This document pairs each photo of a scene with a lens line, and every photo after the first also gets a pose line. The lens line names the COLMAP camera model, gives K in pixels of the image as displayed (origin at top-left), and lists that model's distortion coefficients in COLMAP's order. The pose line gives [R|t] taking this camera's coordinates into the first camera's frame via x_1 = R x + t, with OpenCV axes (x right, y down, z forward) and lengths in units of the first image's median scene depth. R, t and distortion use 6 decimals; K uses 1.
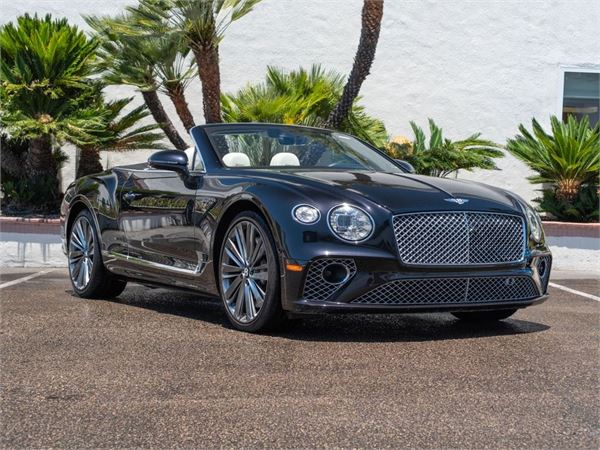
lens RADIAL K [[1076.0, 0, 310.6], [0, 1076.0, 227.6], [0, 0, 1]] dist [0.002581, 0.020370]
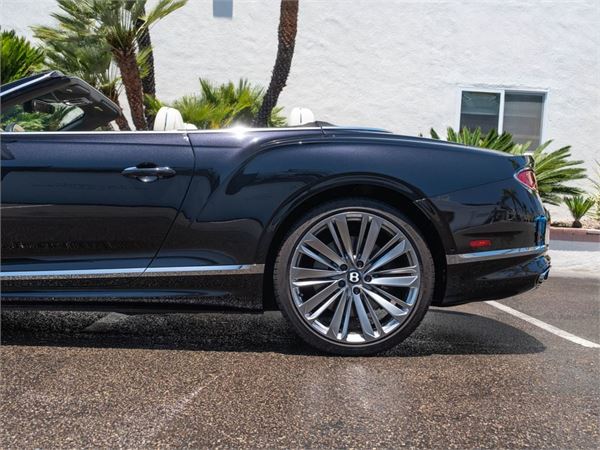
lens RADIAL K [[806.9, 0, 284.8], [0, 806.9, 224.1], [0, 0, 1]] dist [0.003759, -0.067360]
pose [[0.999817, 0.019029, 0.001867, 0.054755], [-0.019028, 0.999819, -0.000712, 0.002016], [-0.001880, 0.000676, 0.999998, 0.158906]]
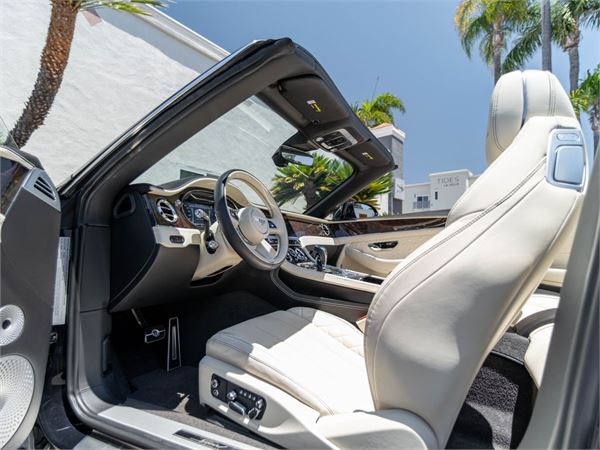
lens RADIAL K [[348.3, 0, 300.6], [0, 348.3, 236.4], [0, 0, 1]] dist [0.001569, 0.000292]
pose [[0.681283, 0.032284, 0.731308, -0.016563], [0.018410, 0.997955, -0.061205, -0.013619], [-0.731788, 0.055162, 0.679296, 0.608909]]
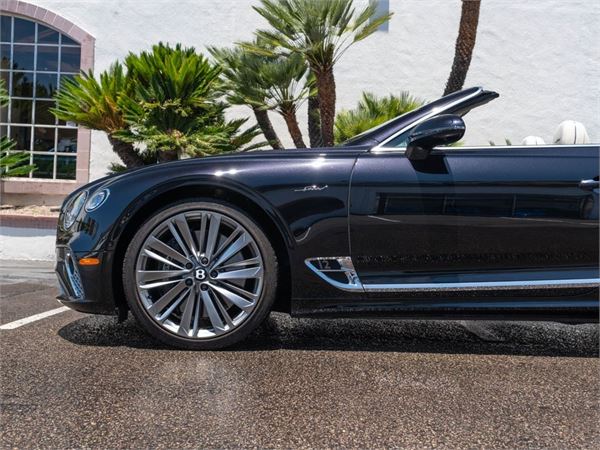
lens RADIAL K [[806.9, 0, 284.8], [0, 806.9, 224.1], [0, 0, 1]] dist [0.003759, -0.067360]
pose [[0.998149, 0.014154, -0.059148, -0.075307], [-0.015068, 0.999773, -0.015039, 0.004448], [0.058922, 0.015903, 0.998136, 0.149535]]
